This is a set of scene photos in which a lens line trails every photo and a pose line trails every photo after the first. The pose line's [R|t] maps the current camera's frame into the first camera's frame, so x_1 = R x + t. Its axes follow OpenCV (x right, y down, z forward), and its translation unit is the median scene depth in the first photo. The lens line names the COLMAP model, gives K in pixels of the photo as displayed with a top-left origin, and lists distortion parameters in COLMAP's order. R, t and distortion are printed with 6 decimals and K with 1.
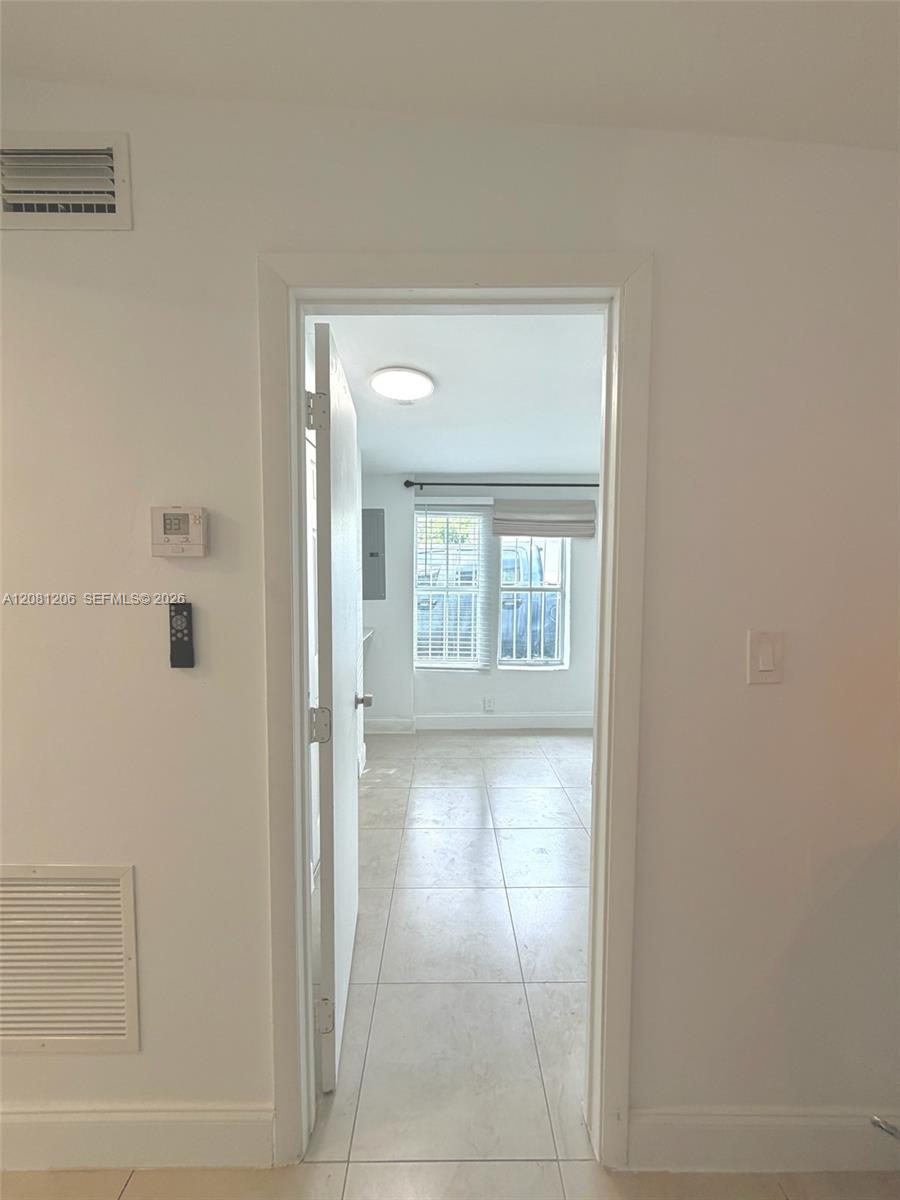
lens RADIAL K [[479.3, 0, 450.8], [0, 479.3, 596.2], [0, 0, 1]] dist [-0.000424, 0.000138]
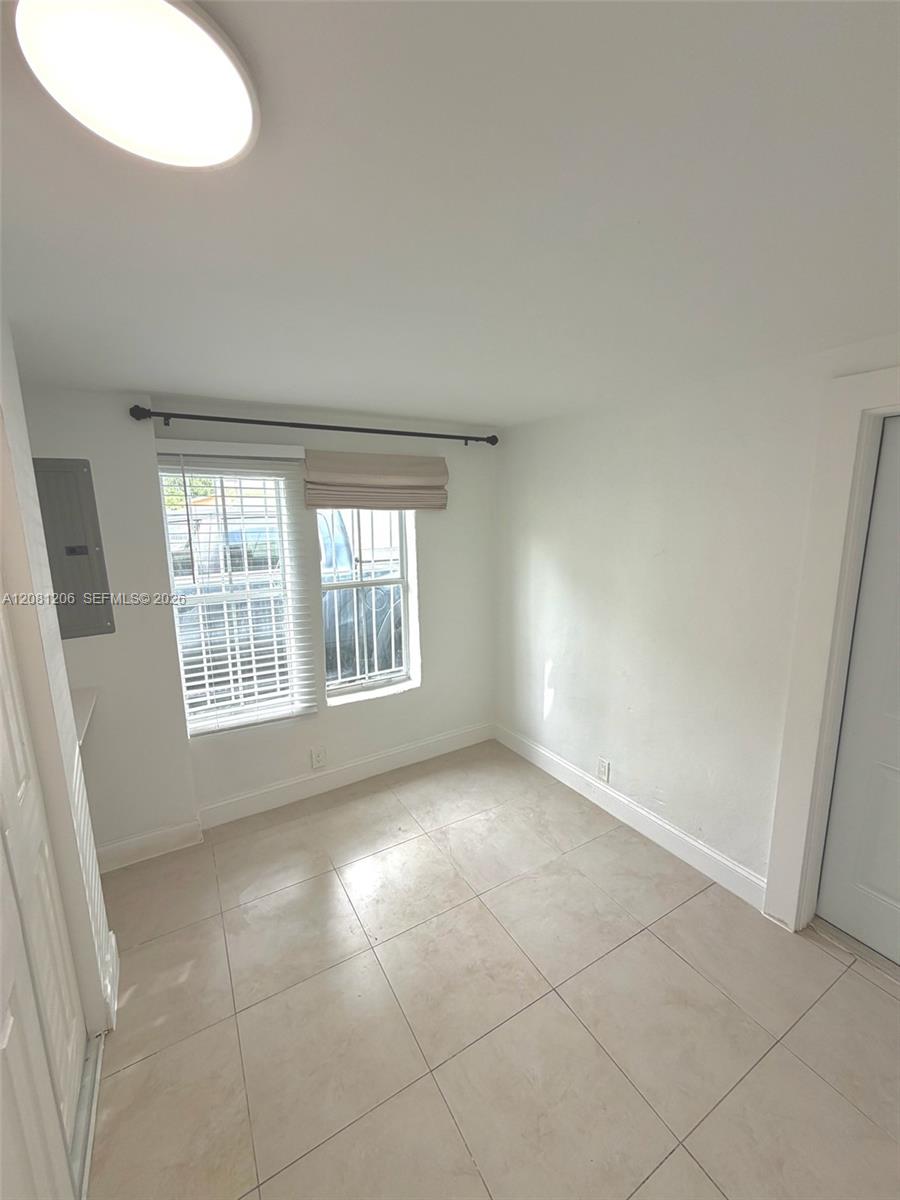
lens RADIAL K [[479.3, 0, 450.8], [0, 479.3, 596.2], [0, 0, 1]] dist [-0.000424, 0.000138]
pose [[0.868424, -0.102665, 0.485076, -0.064840], [0.050479, 0.991552, 0.119487, -0.077491], [-0.493245, -0.079279, 0.866270, 0.346919]]
